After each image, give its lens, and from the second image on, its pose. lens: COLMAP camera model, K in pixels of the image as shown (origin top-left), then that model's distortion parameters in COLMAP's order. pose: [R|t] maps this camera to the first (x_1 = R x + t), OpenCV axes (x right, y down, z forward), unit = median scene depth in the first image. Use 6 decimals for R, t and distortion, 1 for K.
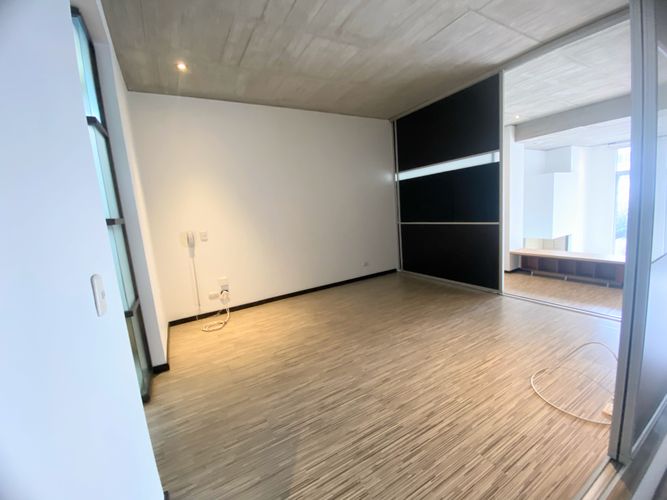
lens RADIAL K [[274.3, 0, 333.1], [0, 274.3, 250.2], [0, 0, 1]] dist [0.013548, -0.016045]
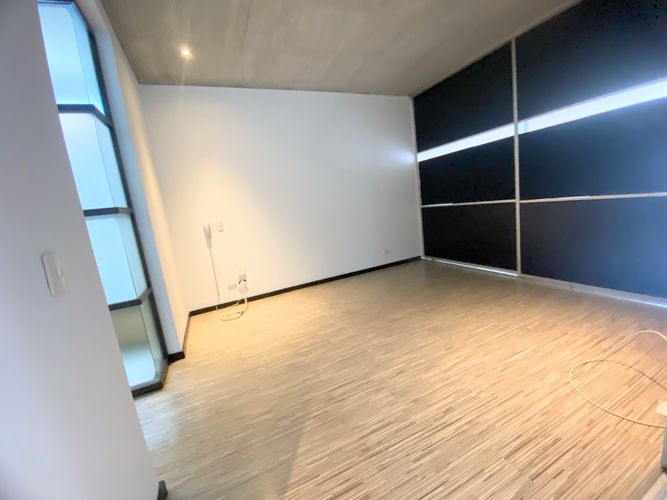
lens RADIAL K [[274.3, 0, 333.4], [0, 274.3, 250.2], [0, 0, 1]] dist [0.013548, -0.016045]
pose [[0.994559, -0.026303, -0.100802, 0.054728], [0.029386, 0.999141, 0.029225, 0.022956], [0.099947, -0.032028, 0.994477, 0.053903]]
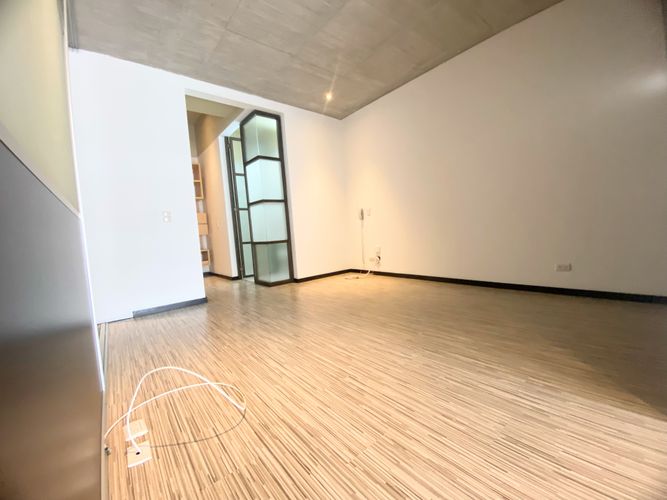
lens RADIAL K [[274.3, 0, 331.6], [0, 274.3, 251.8], [0, 0, 1]] dist [0.013548, -0.016045]
pose [[0.165914, 0.137887, -0.976453, 1.064945], [-0.092852, 0.987962, 0.123735, -0.010144], [0.981759, 0.070137, 0.176720, 0.814074]]
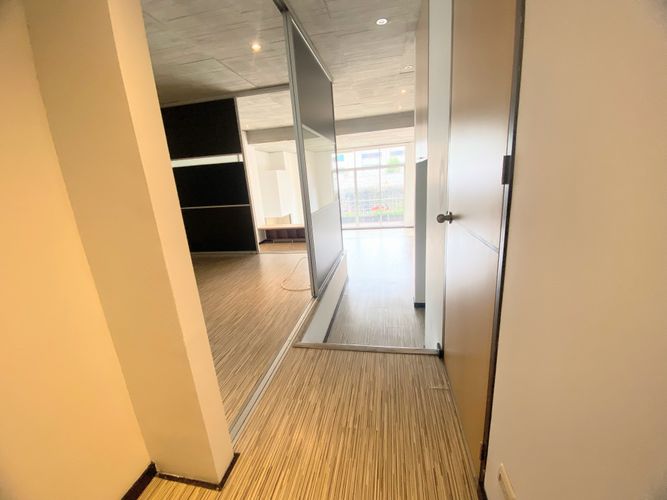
lens RADIAL K [[274.3, 0, 323.2], [0, 274.3, 249.3], [0, 0, 1]] dist [0.013548, -0.016045]
pose [[0.680640, -0.152351, 0.716602, -0.276644], [0.130550, 0.987706, 0.085990, 0.080793], [-0.720893, 0.035024, 0.692161, -0.365767]]
